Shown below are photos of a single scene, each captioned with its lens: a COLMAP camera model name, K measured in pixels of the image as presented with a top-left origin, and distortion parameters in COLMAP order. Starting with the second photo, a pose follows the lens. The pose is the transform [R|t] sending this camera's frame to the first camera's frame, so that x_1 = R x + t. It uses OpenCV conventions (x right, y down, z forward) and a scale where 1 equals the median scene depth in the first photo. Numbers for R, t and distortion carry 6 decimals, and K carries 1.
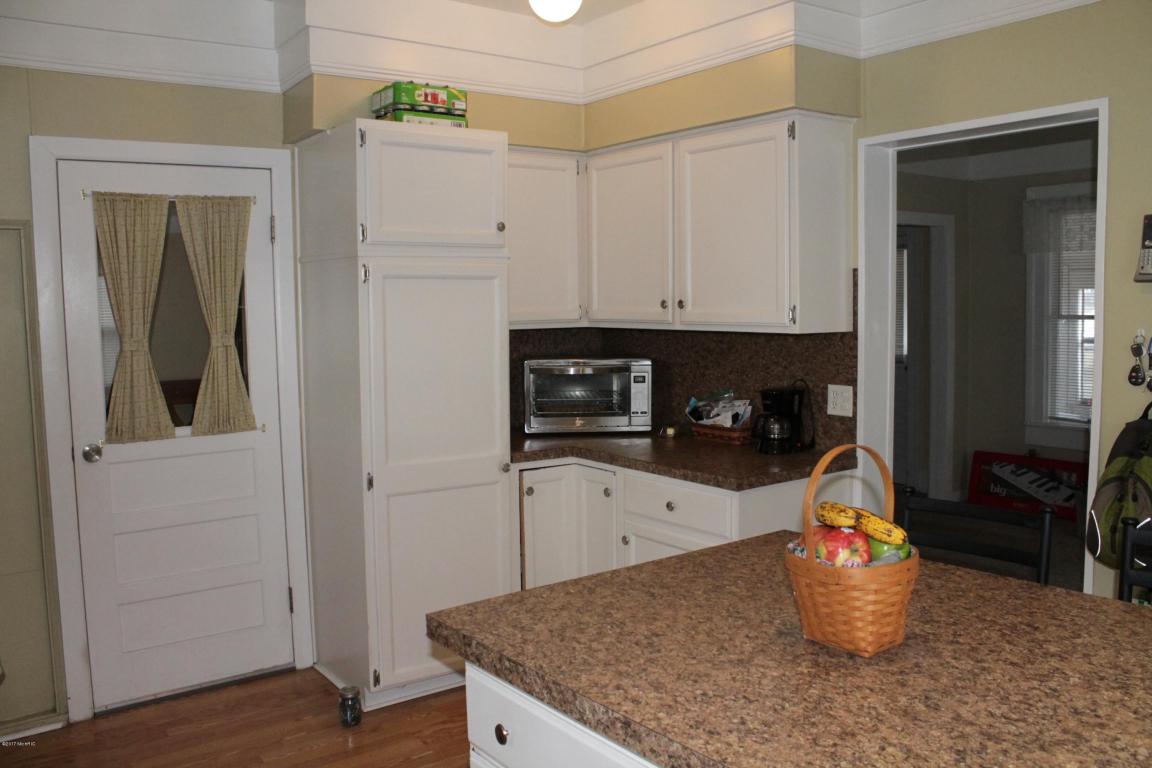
lens RADIAL K [[984.3, 0, 579.6], [0, 984.3, 383.4], [0, 0, 1]] dist [-0.069604, 0.005607]
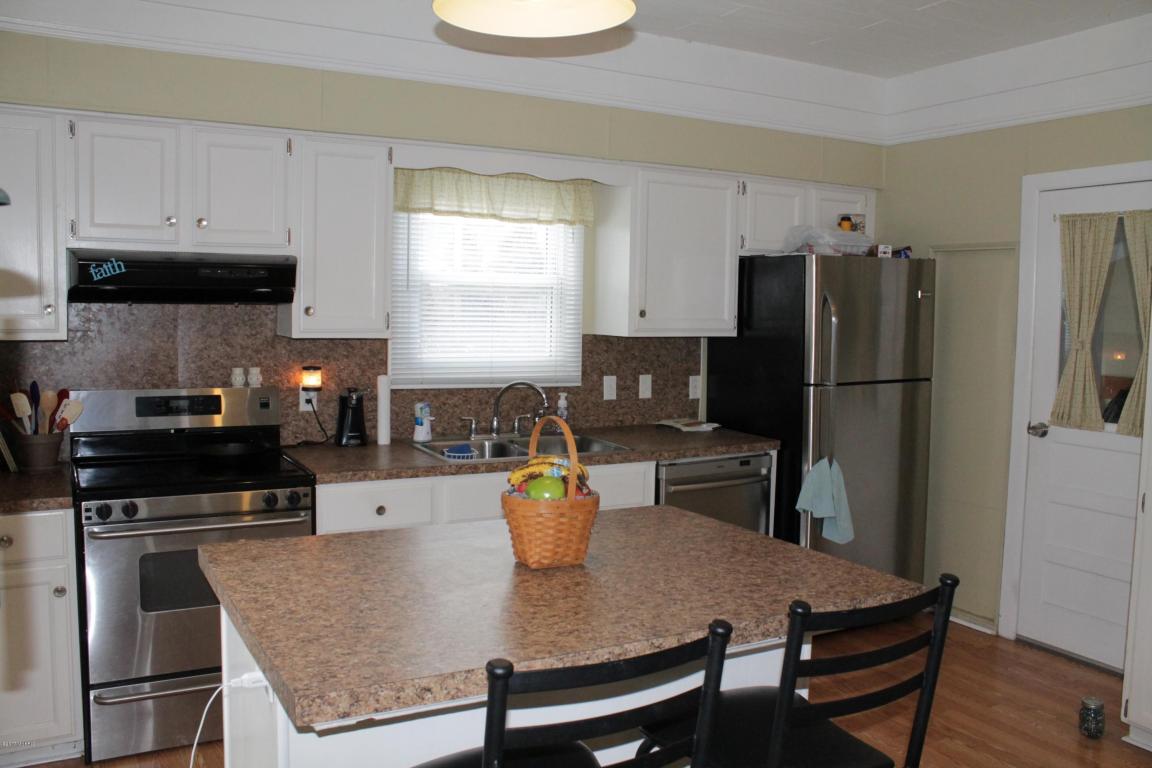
lens RADIAL K [[984.3, 0, 579.8], [0, 984.3, 382.4], [0, 0, 1]] dist [-0.069604, 0.005607]
pose [[-0.135544, 0.102870, -0.985417, 0.776831], [-0.098392, 0.988281, 0.116703, -0.072358], [0.985874, 0.112775, -0.123834, 0.572139]]
